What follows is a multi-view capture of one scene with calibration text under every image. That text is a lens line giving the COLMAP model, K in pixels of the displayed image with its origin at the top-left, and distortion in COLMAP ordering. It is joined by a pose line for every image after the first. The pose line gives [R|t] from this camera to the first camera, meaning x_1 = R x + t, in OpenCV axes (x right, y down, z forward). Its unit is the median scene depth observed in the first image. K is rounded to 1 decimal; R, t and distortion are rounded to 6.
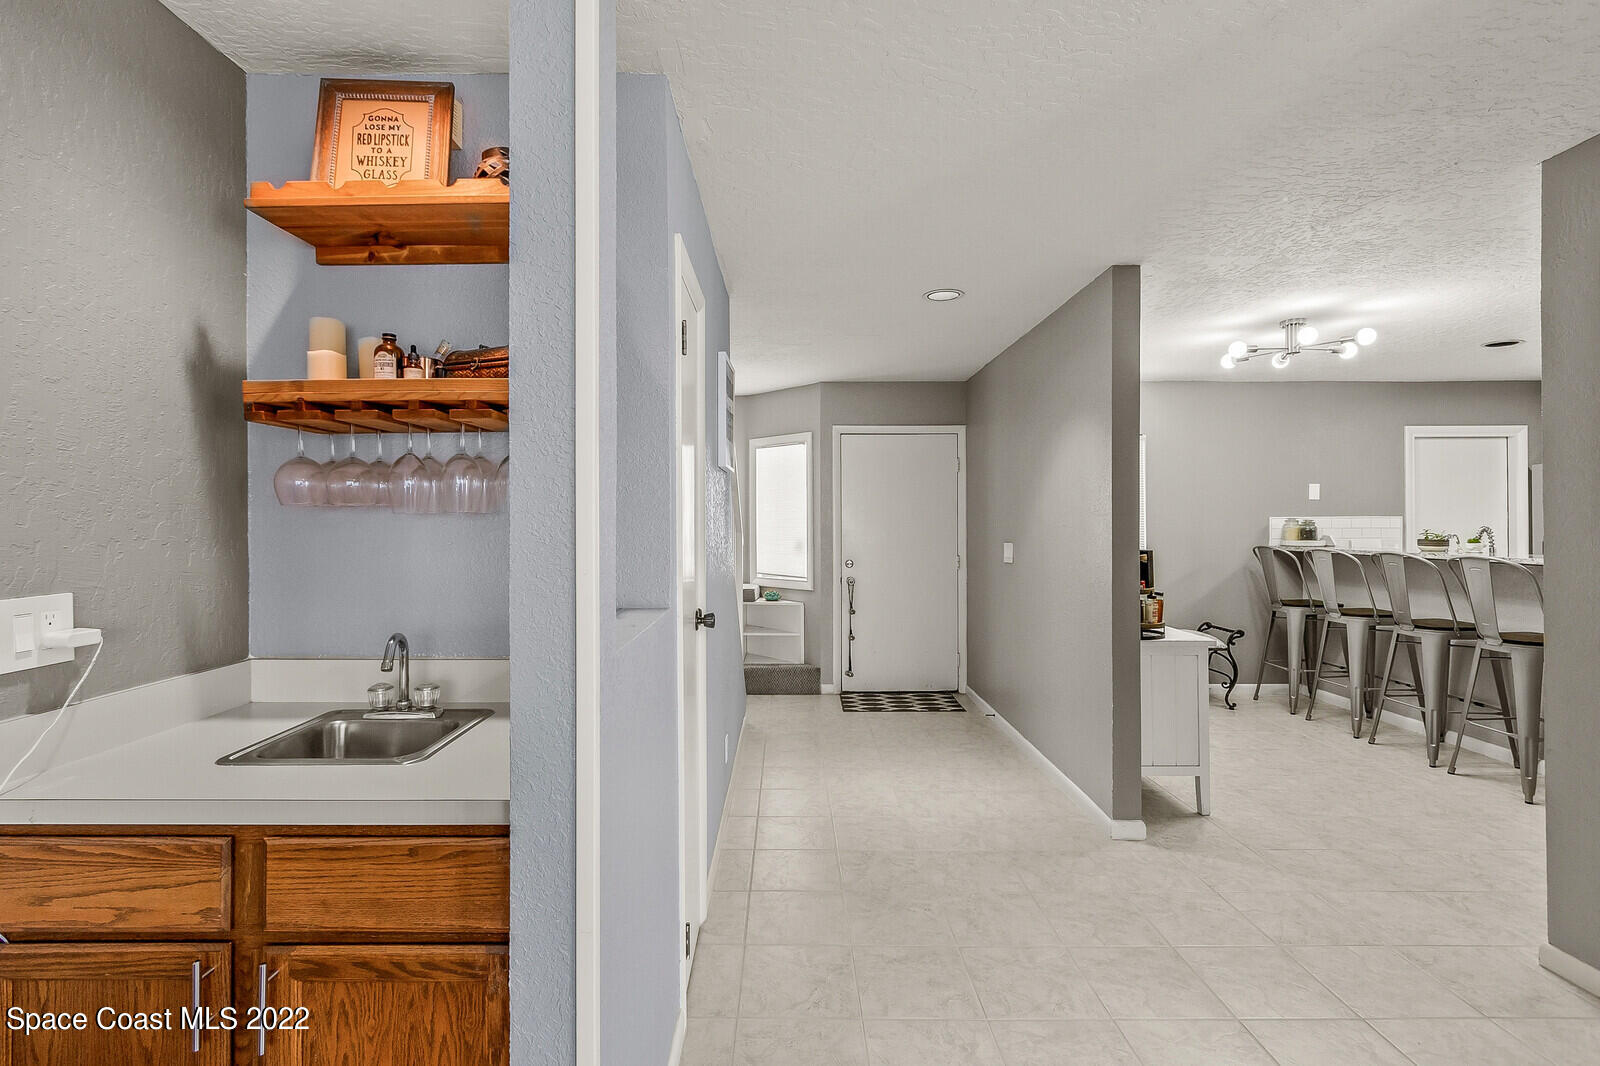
lens RADIAL K [[732.8, 0, 780.2], [0, 732.8, 518.3], [0, 0, 1]] dist [0.004516, -0.000021]
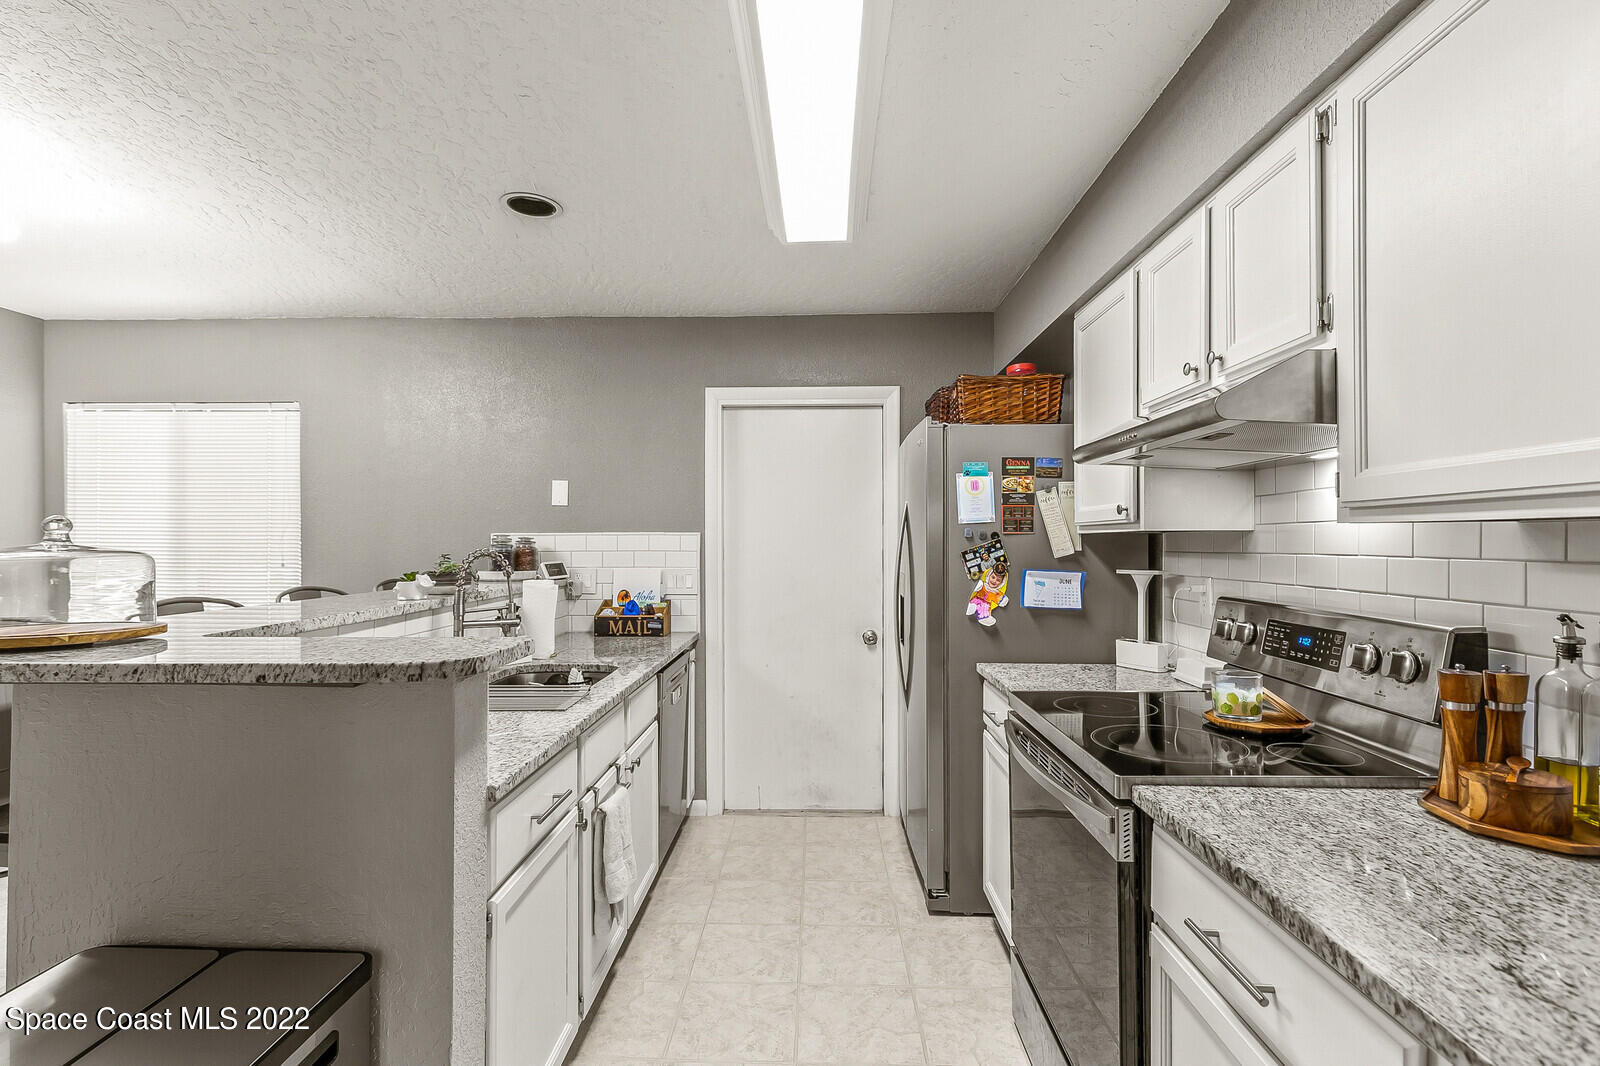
lens RADIAL K [[729.0, 0, 800.0], [0, 729.0, 533.0], [0, 0, 1]] dist [-0.000487, -0.000212]
pose [[0.999969, 0.000327, -0.007845, 0.981806], [-0.000380, 0.999977, -0.006715, 0.002114], [0.007843, 0.006718, 0.999947, 0.399955]]
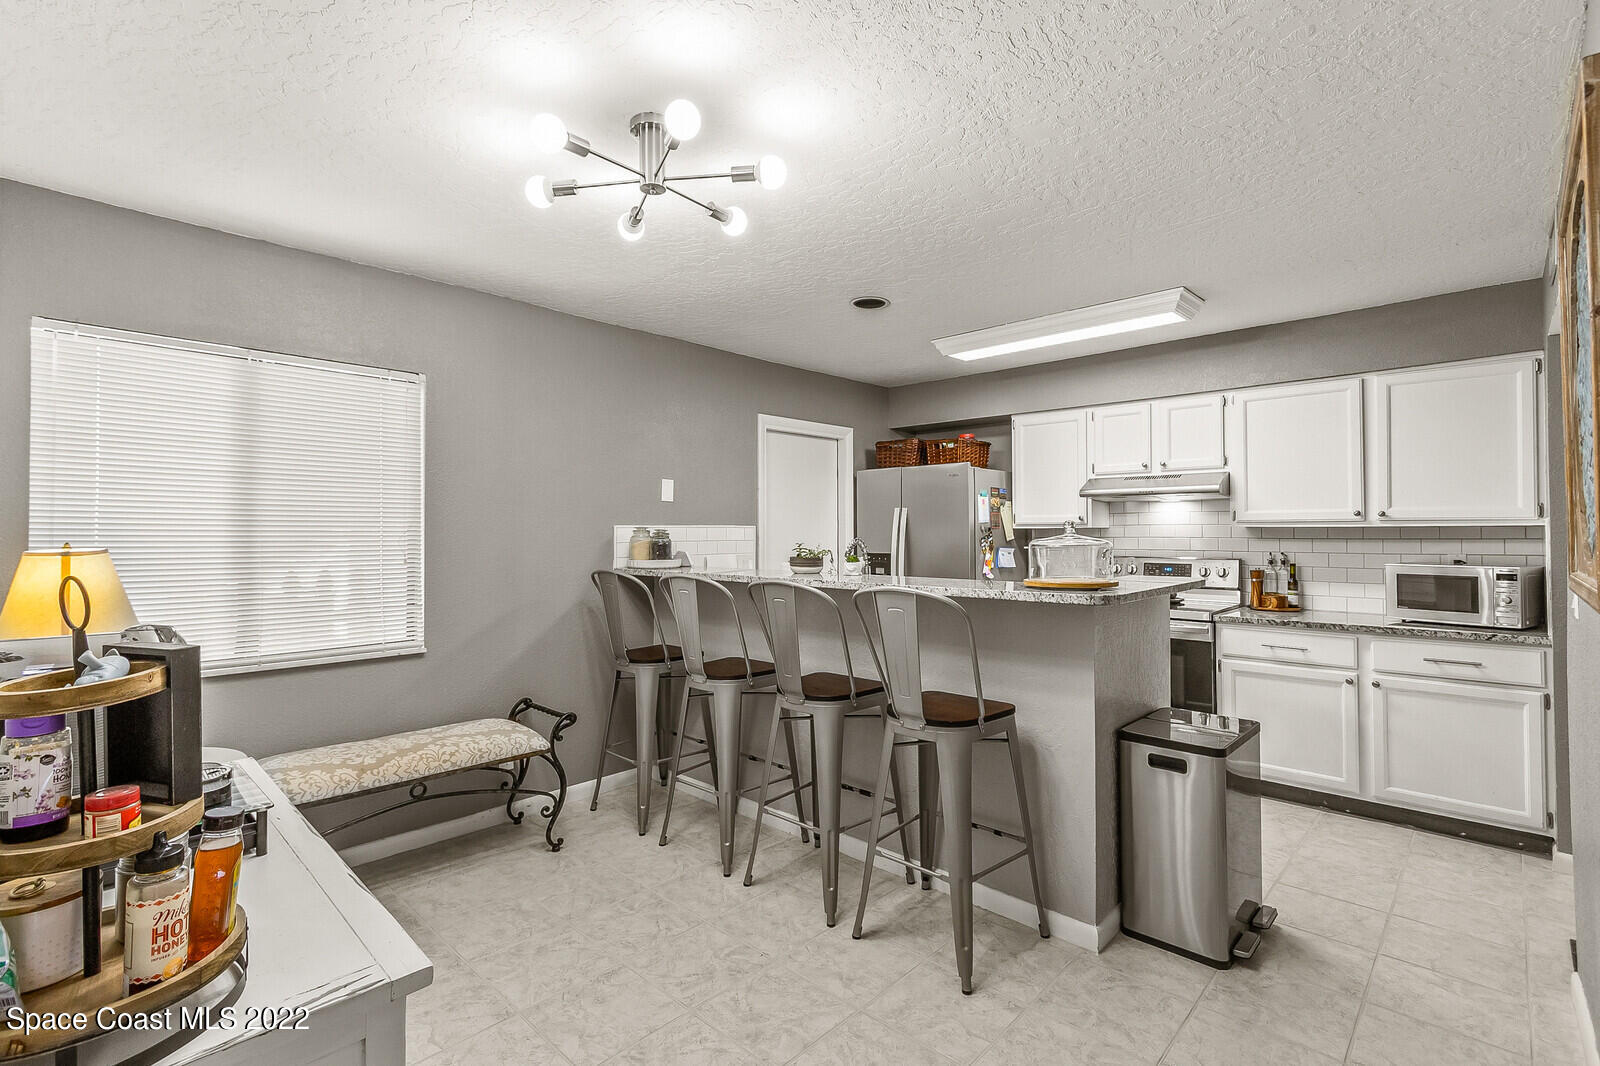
lens RADIAL K [[732.8, 0, 780.2], [0, 732.8, 518.3], [0, 0, 1]] dist [0.004516, -0.000021]
pose [[0.692659, 0.013989, 0.721130, 0.303550], [-0.002888, 0.999858, -0.016622, 0.002525], [-0.721260, 0.009431, 0.692600, 0.448825]]
